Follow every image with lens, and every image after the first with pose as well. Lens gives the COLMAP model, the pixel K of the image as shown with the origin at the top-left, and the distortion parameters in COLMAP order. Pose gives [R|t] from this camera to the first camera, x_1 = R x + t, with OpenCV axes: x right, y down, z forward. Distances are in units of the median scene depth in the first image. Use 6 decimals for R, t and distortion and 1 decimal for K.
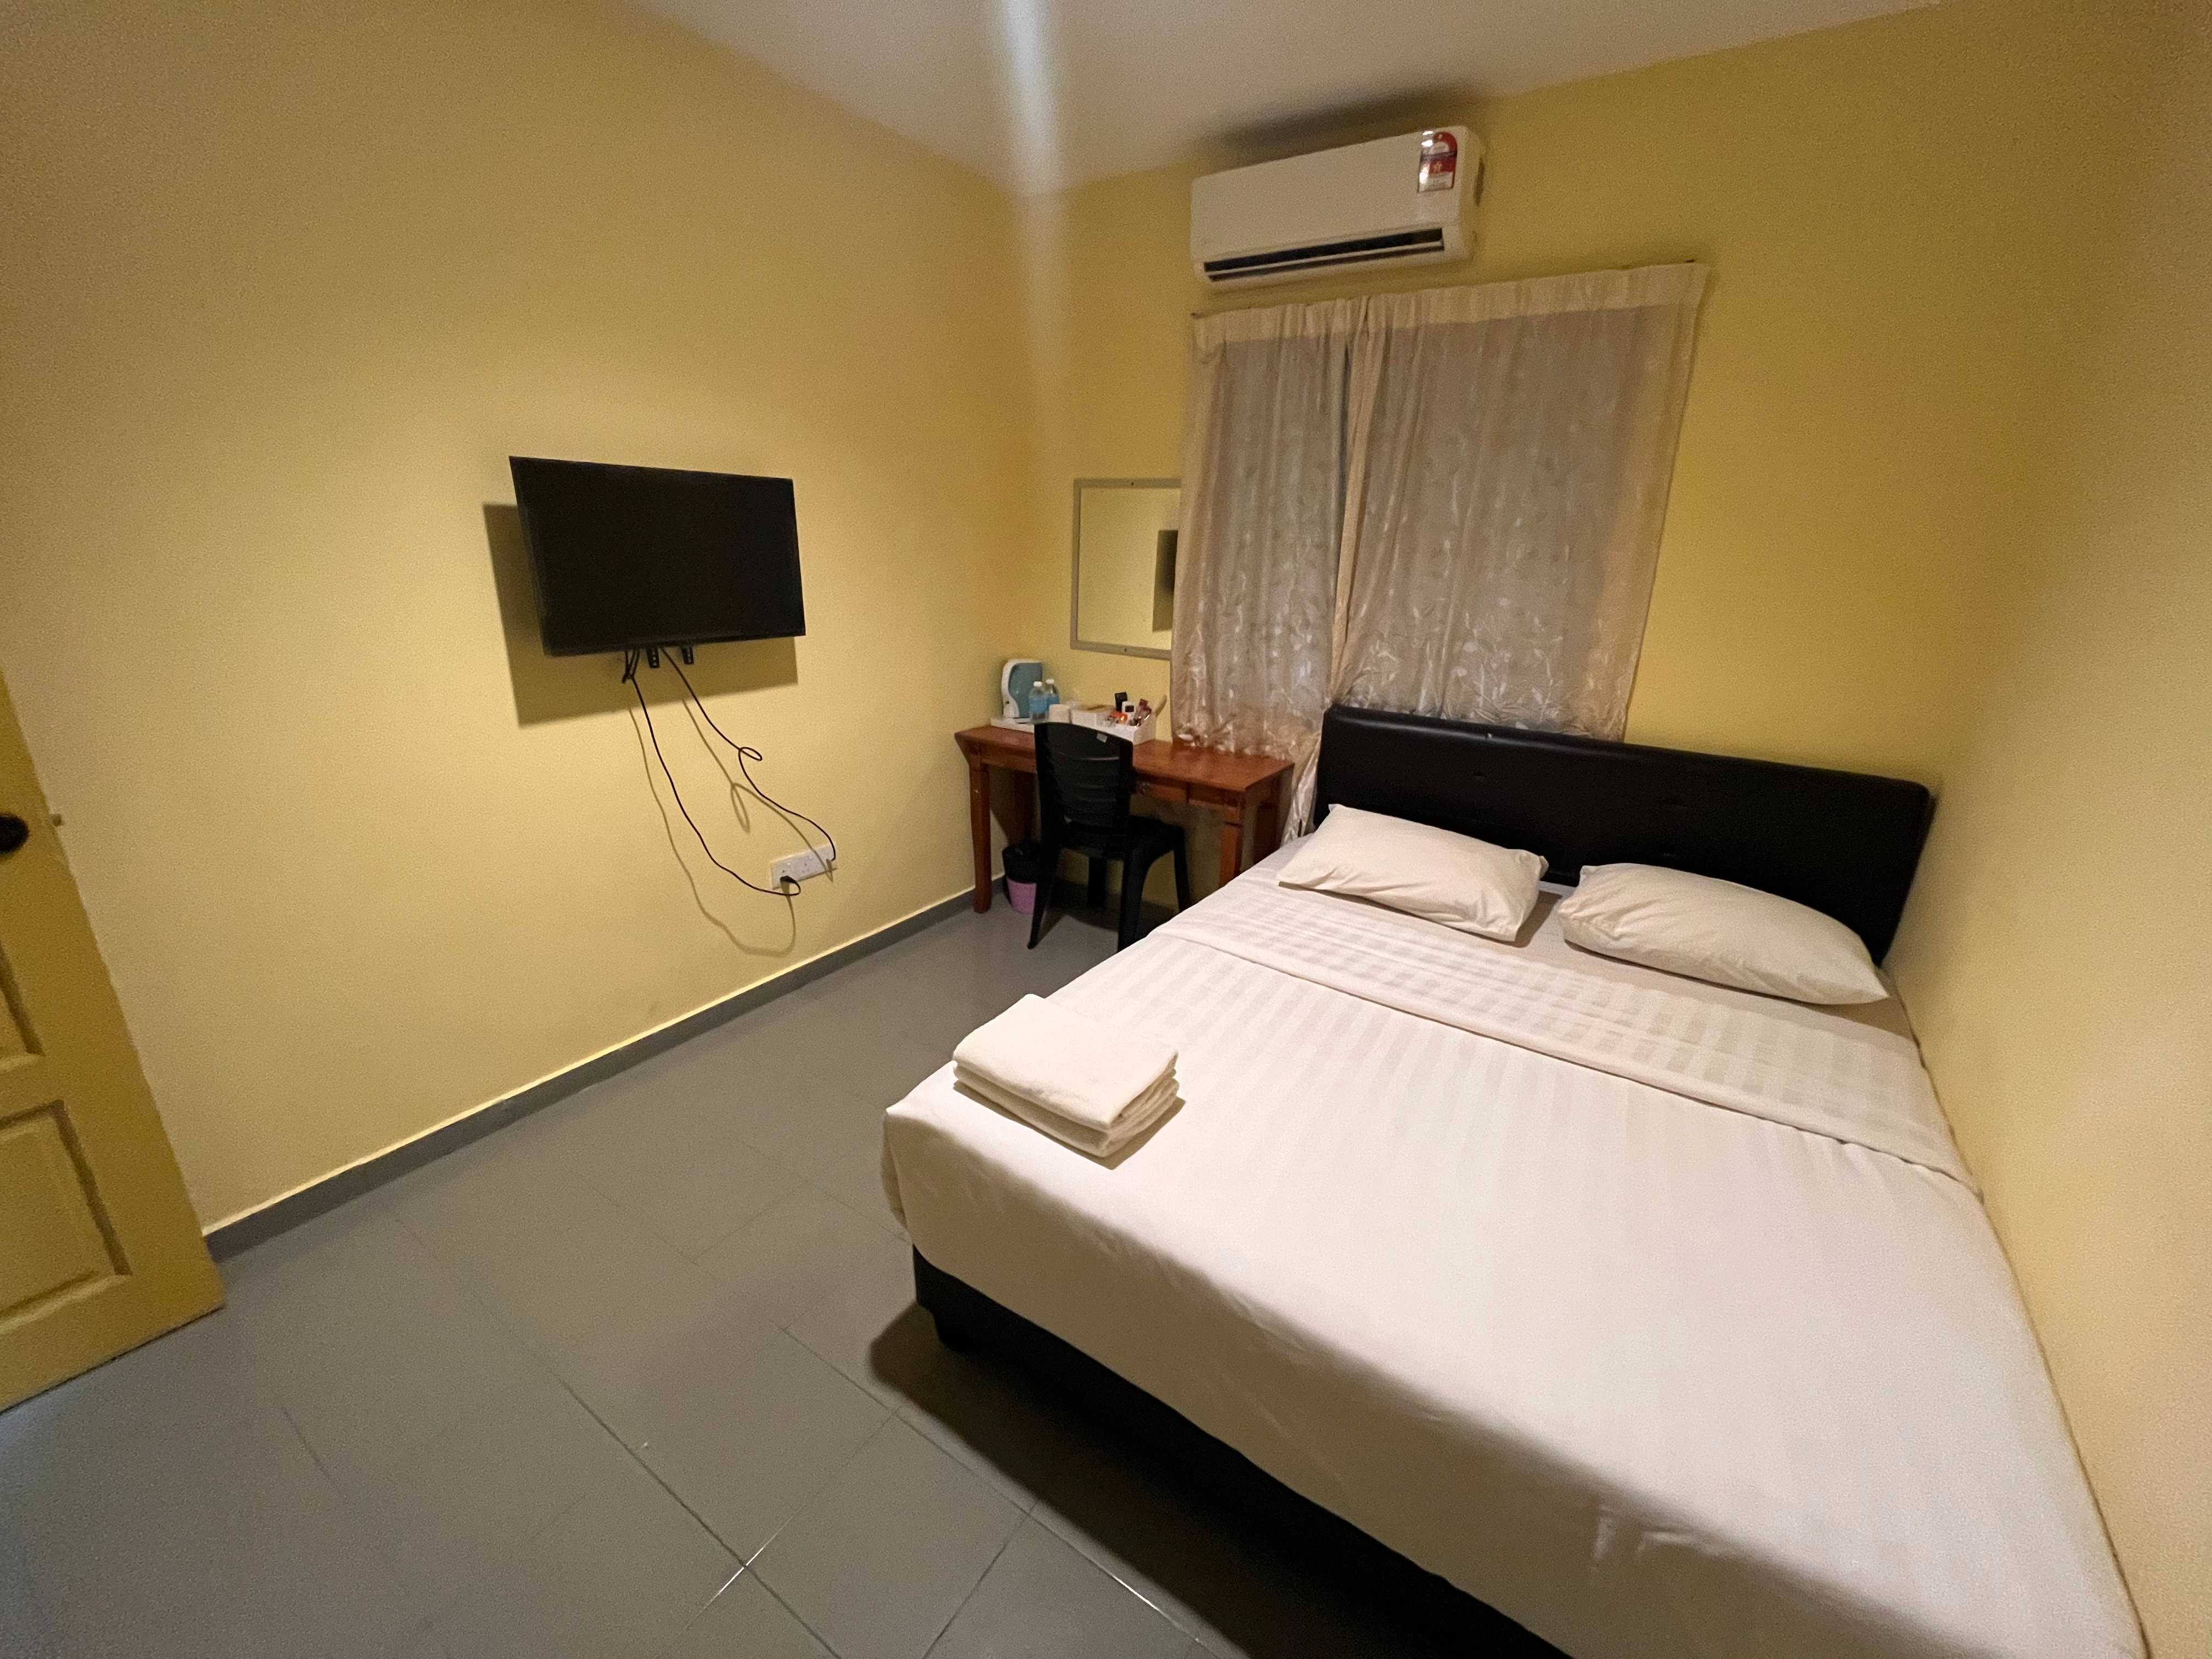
lens RADIAL K [[895.1, 0, 1114.0], [0, 895.1, 832.7], [0, 0, 1]] dist [0.003164, 0.000105]
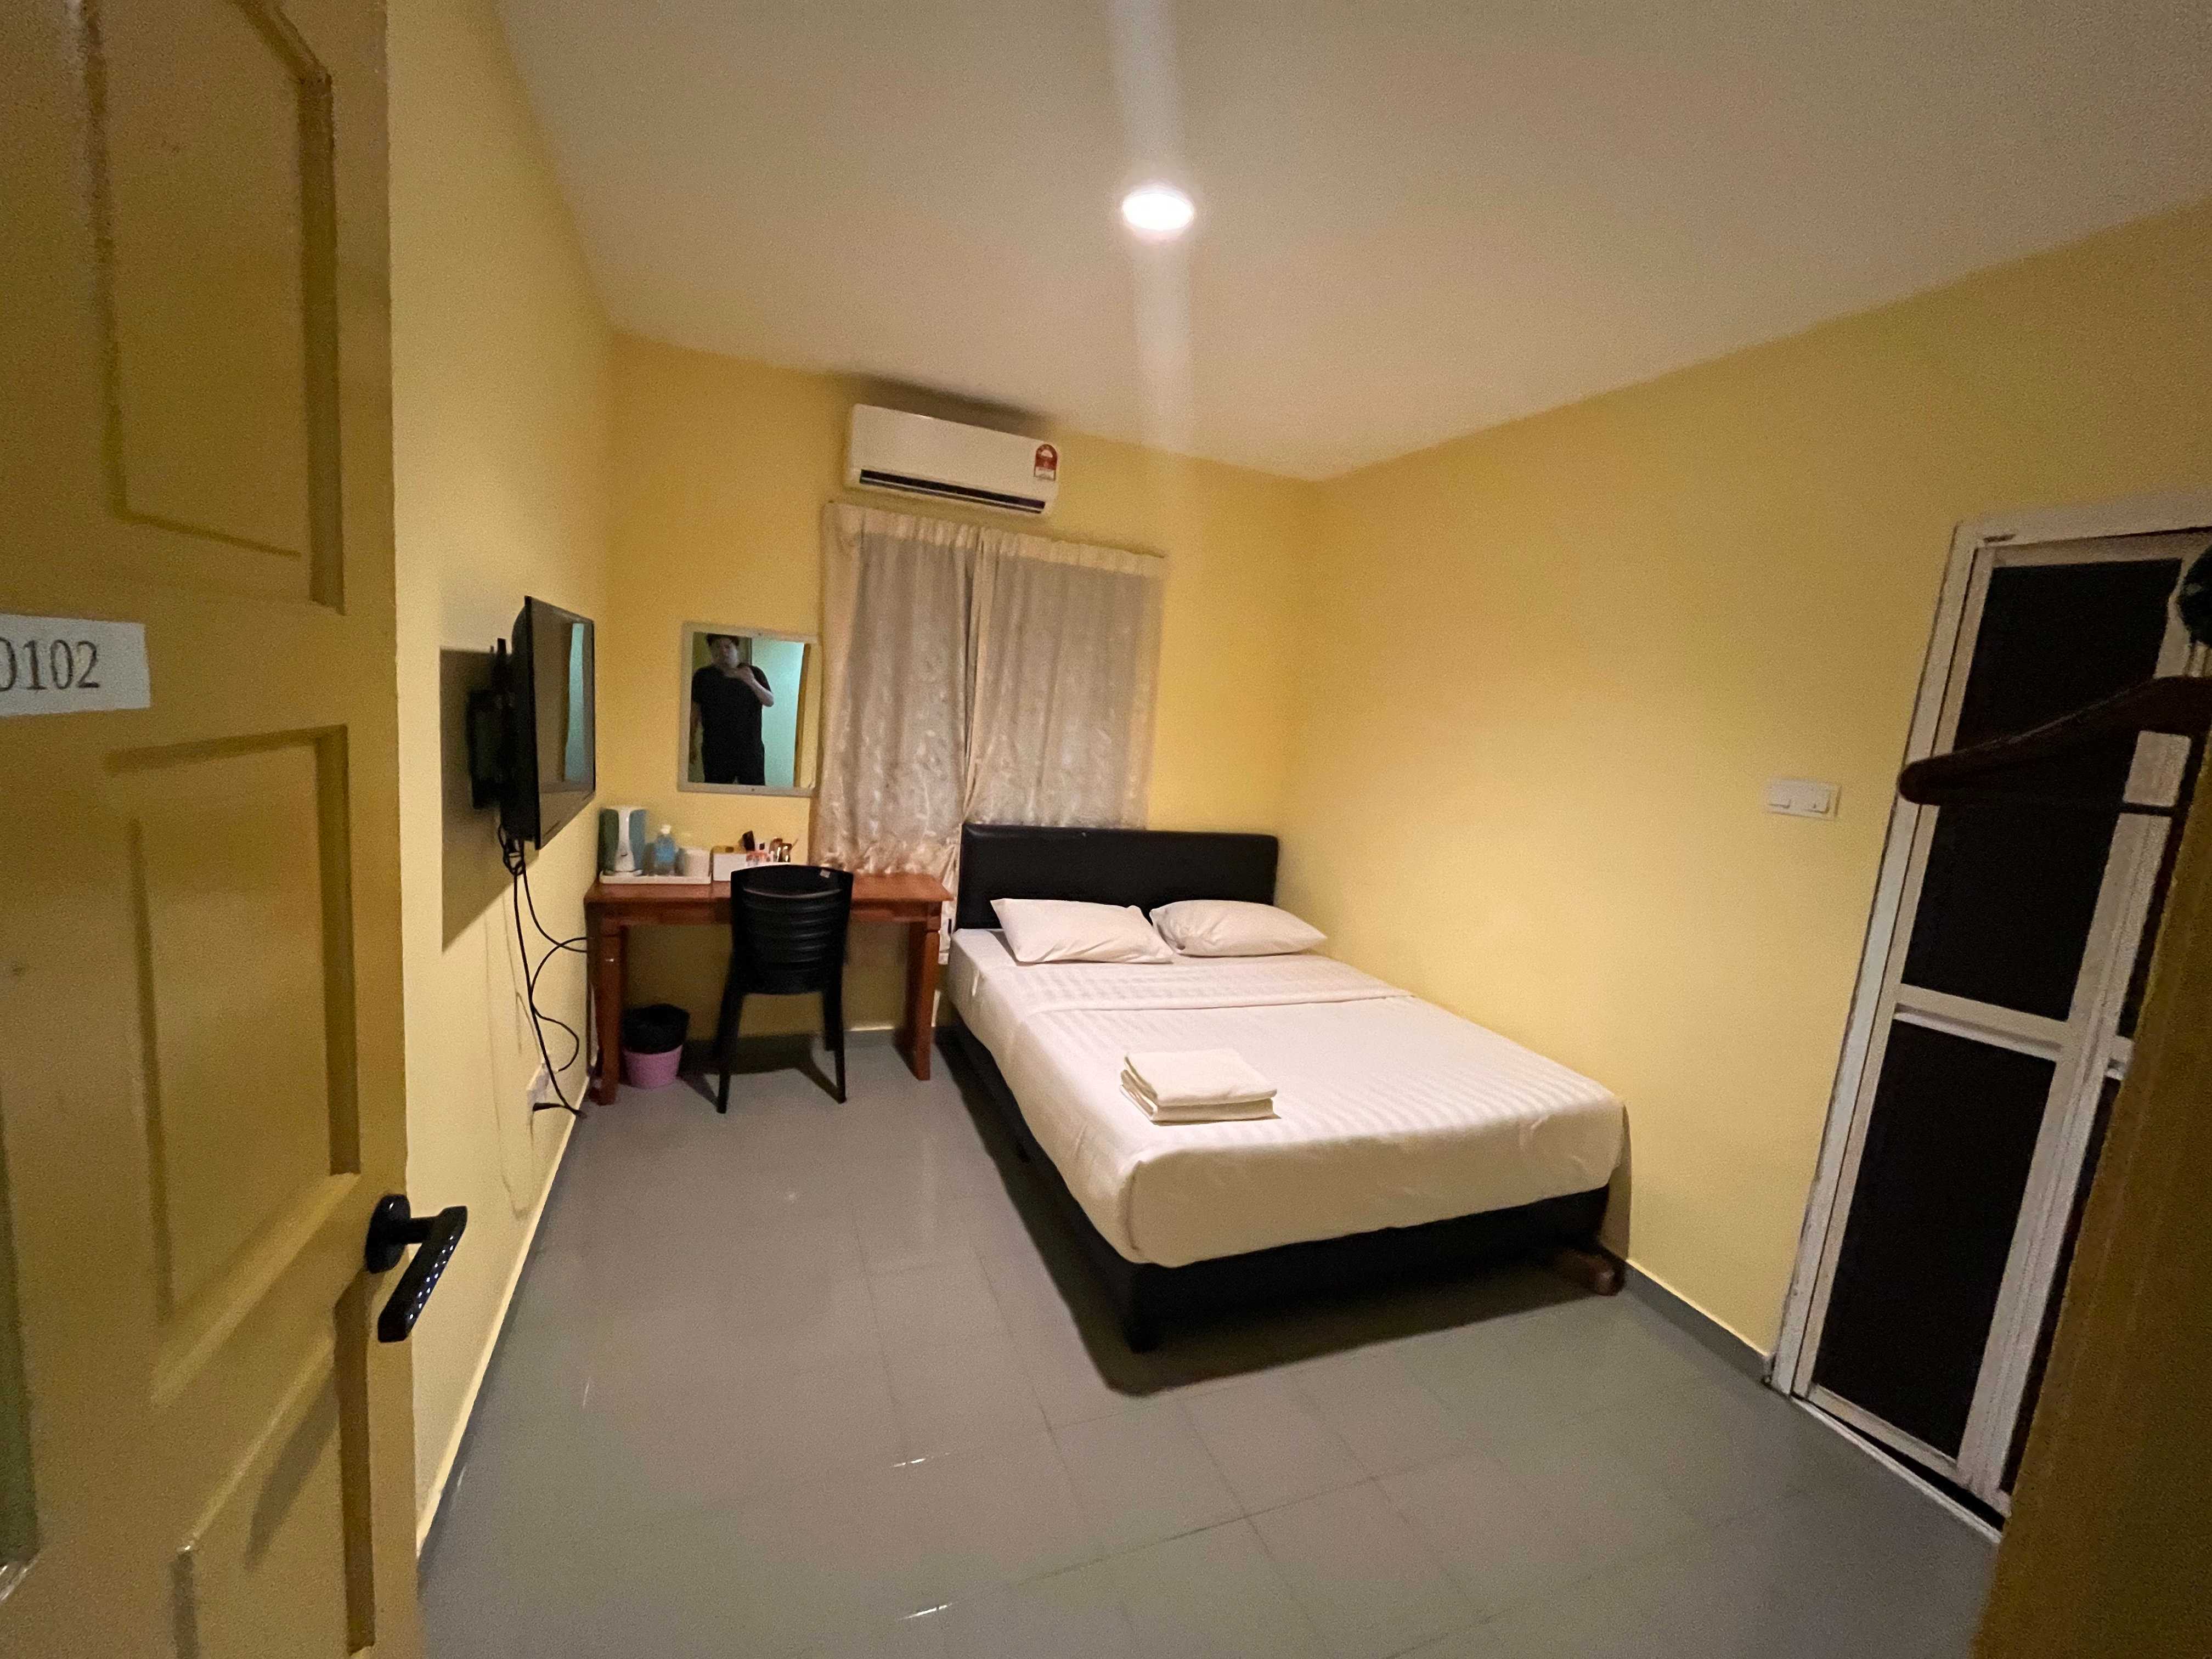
lens RADIAL K [[895.1, 0, 1121.7], [0, 895.1, 833.2], [0, 0, 1]] dist [0.003164, 0.000105]
pose [[0.559351, -0.098542, 0.823053, -0.675456], [0.190649, 0.981584, -0.012044, -0.074036], [-0.806709, 0.163651, 0.567837, 0.114573]]
